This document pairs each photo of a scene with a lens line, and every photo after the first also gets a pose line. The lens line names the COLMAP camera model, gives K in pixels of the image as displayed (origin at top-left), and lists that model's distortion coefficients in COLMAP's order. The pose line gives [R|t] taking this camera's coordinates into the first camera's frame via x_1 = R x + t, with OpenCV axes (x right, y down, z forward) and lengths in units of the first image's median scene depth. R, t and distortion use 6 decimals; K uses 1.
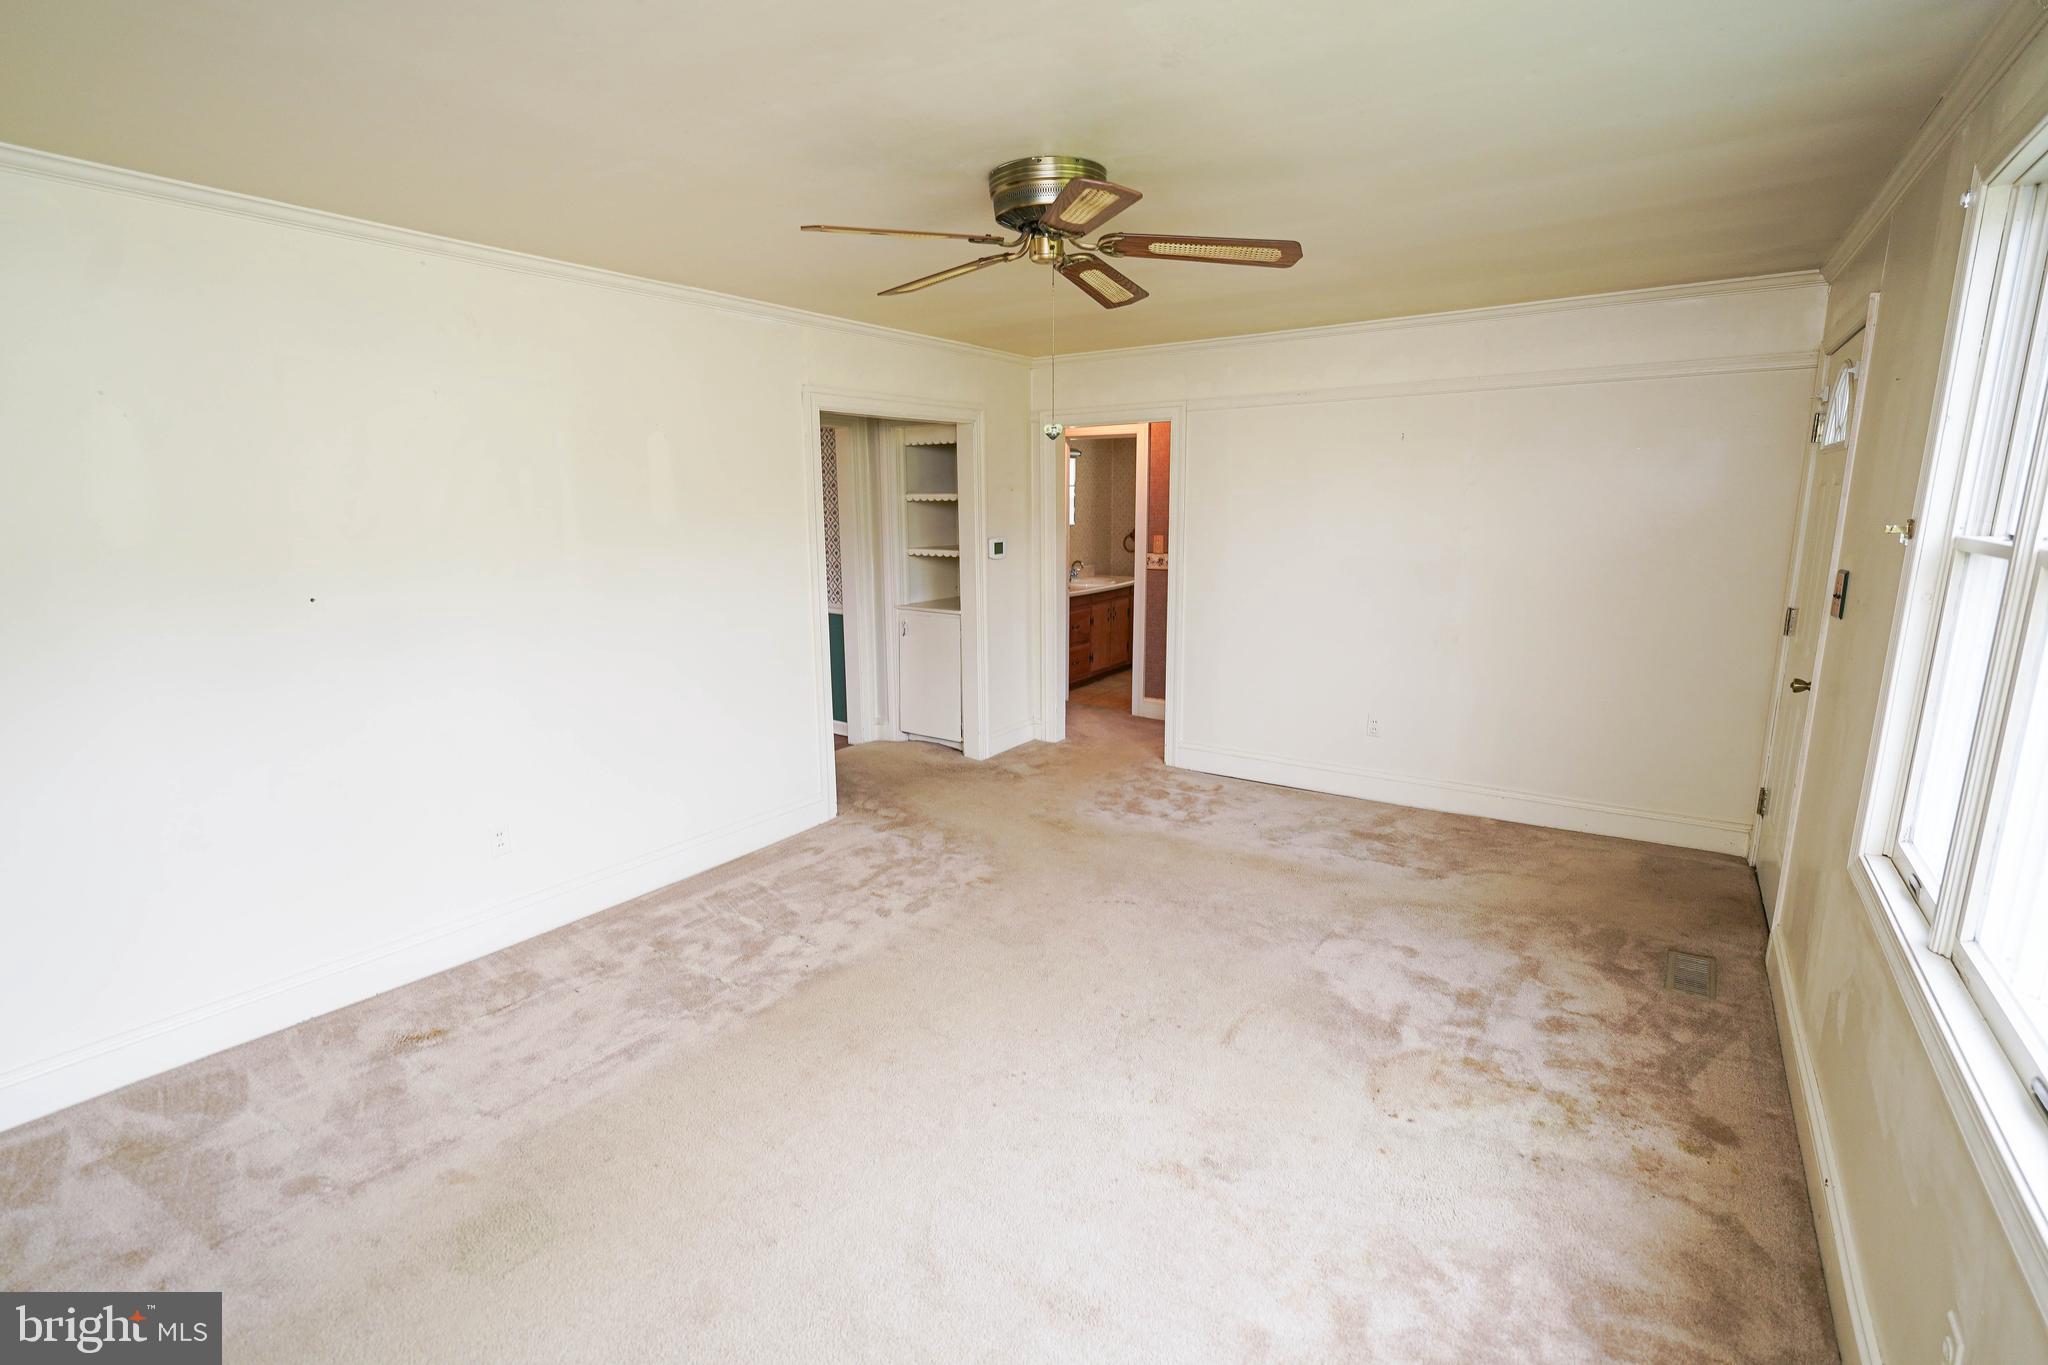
lens RADIAL K [[922.2, 0, 1024.0], [0, 922.2, 682.5], [0, 0, 1]] dist [-0.000173, -0.000005]
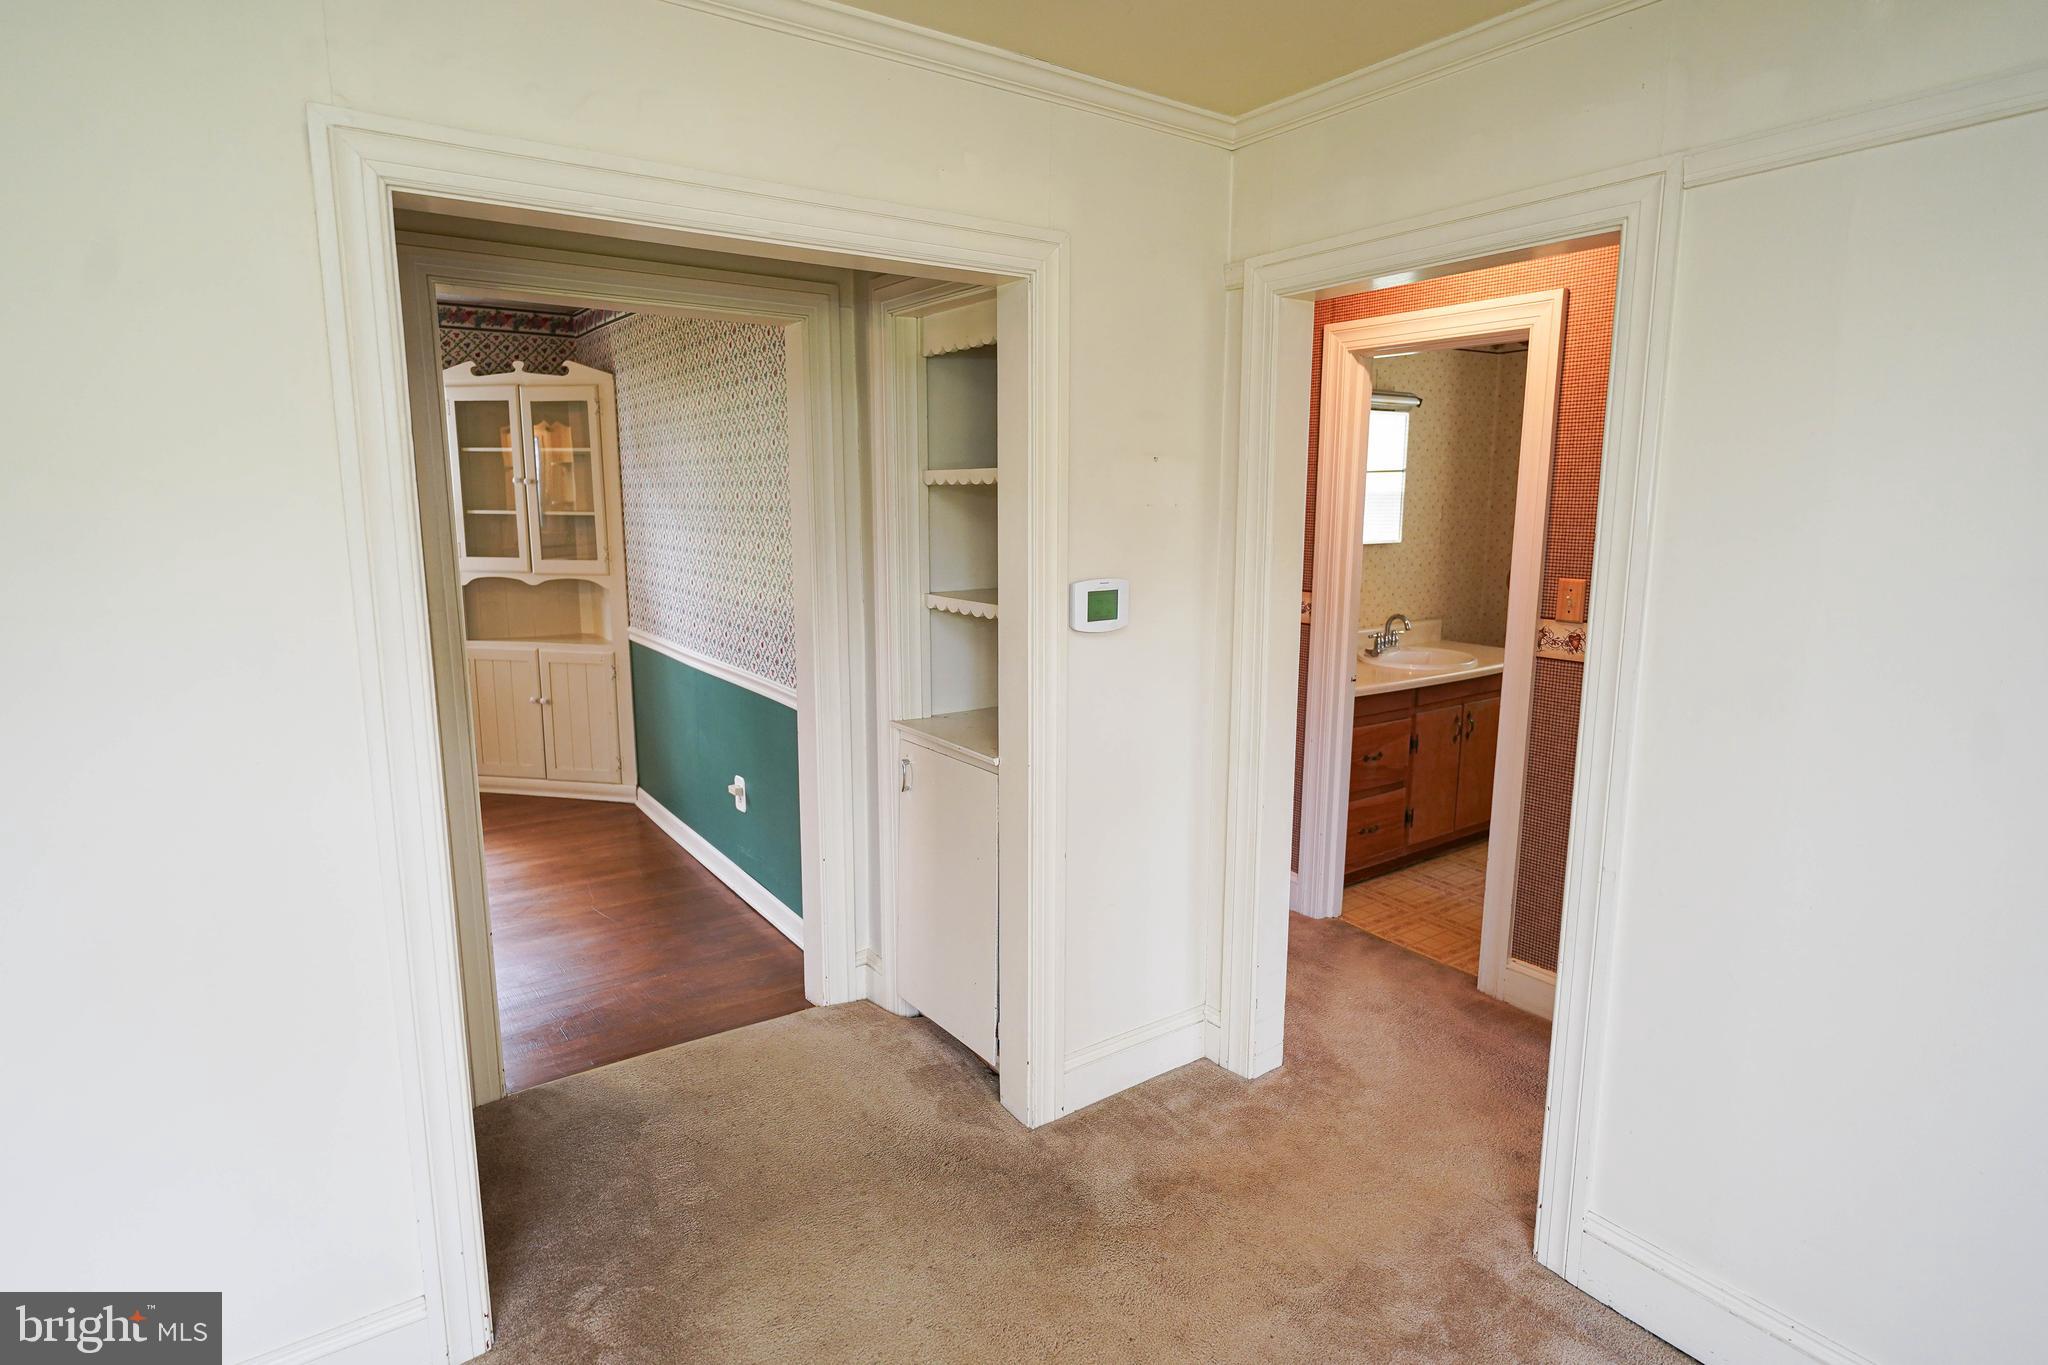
lens RADIAL K [[1050.6, 0, 1024.0], [0, 1050.6, 682.5], [0, 0, 1]] dist [-0.000671, -0.000021]
pose [[0.935245, 0.067630, -0.347480, 0.088023], [-0.075804, 0.997073, -0.009969, -0.094772], [0.345789, 0.035664, 0.937634, 0.509946]]
